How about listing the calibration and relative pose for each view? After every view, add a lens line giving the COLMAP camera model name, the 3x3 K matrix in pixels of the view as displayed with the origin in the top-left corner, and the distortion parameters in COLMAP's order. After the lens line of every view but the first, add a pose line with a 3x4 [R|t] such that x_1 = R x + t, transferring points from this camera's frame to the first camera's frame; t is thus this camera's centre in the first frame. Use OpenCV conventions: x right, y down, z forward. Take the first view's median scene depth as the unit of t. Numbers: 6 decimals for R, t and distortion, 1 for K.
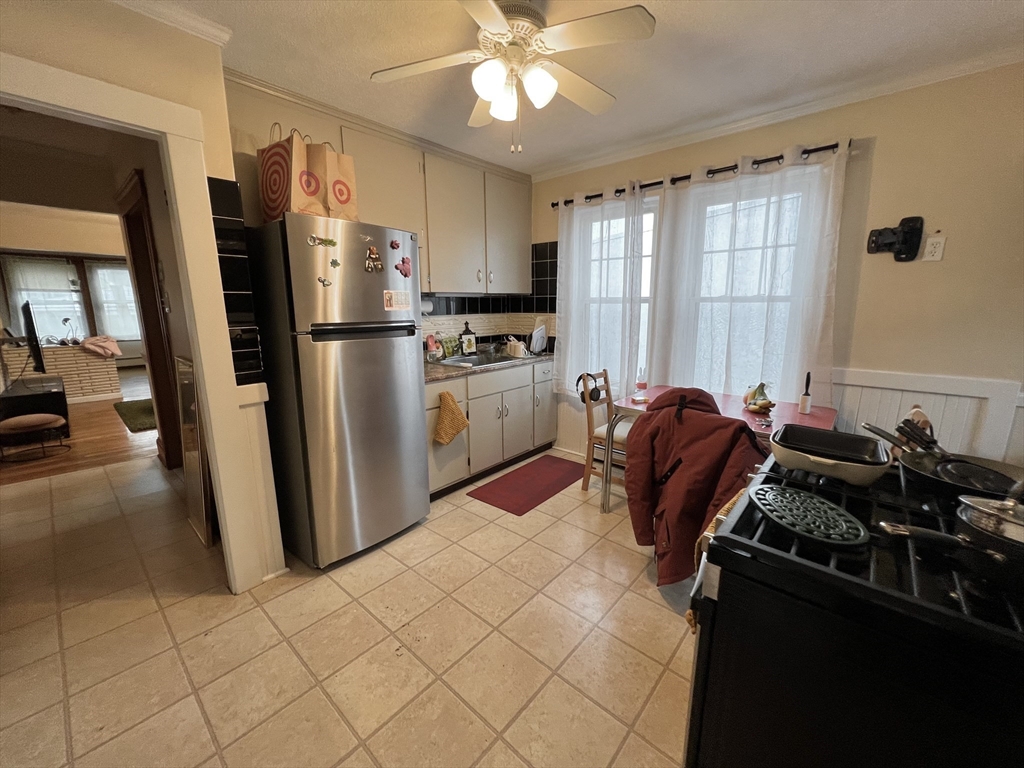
lens RADIAL K [[408.9, 0, 512.0], [0, 408.9, 384.0], [0, 0, 1]] dist [0.000211, 0.000010]
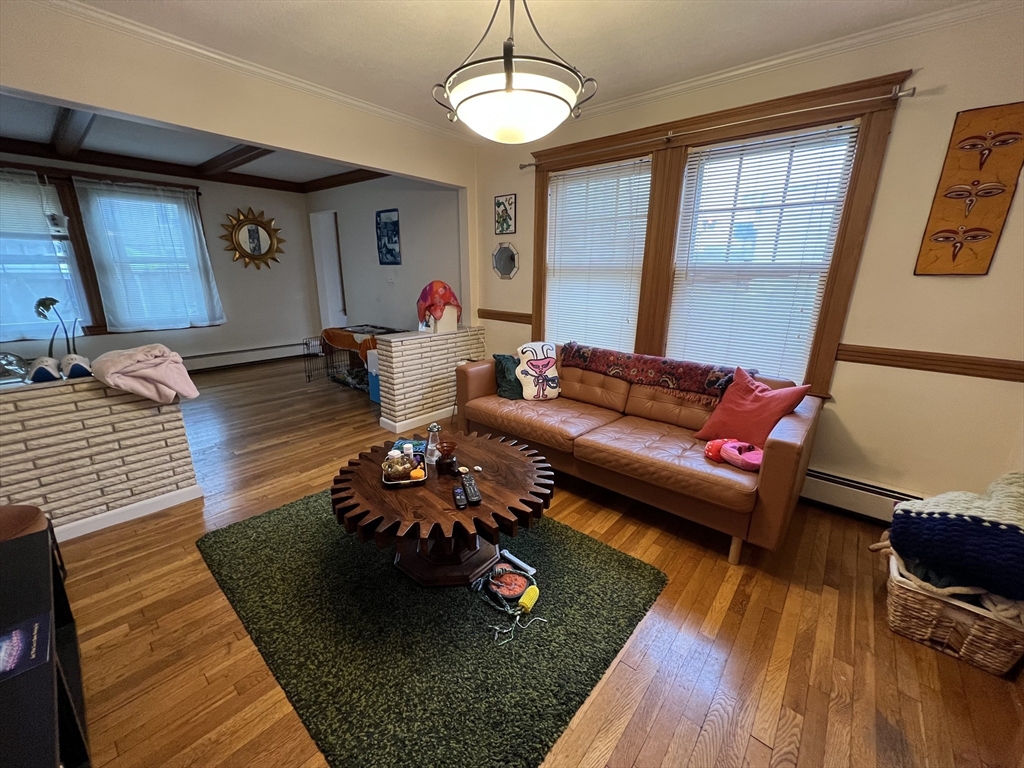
lens RADIAL K [[408.9, 0, 512.0], [0, 408.9, 384.0], [0, 0, 1]] dist [0.000211, 0.000010]
pose [[0.999840, 0.008534, 0.015695, -0.492024], [-0.009727, 0.996943, 0.077523, -0.085451], [-0.014985, -0.077663, 0.996867, 0.452146]]
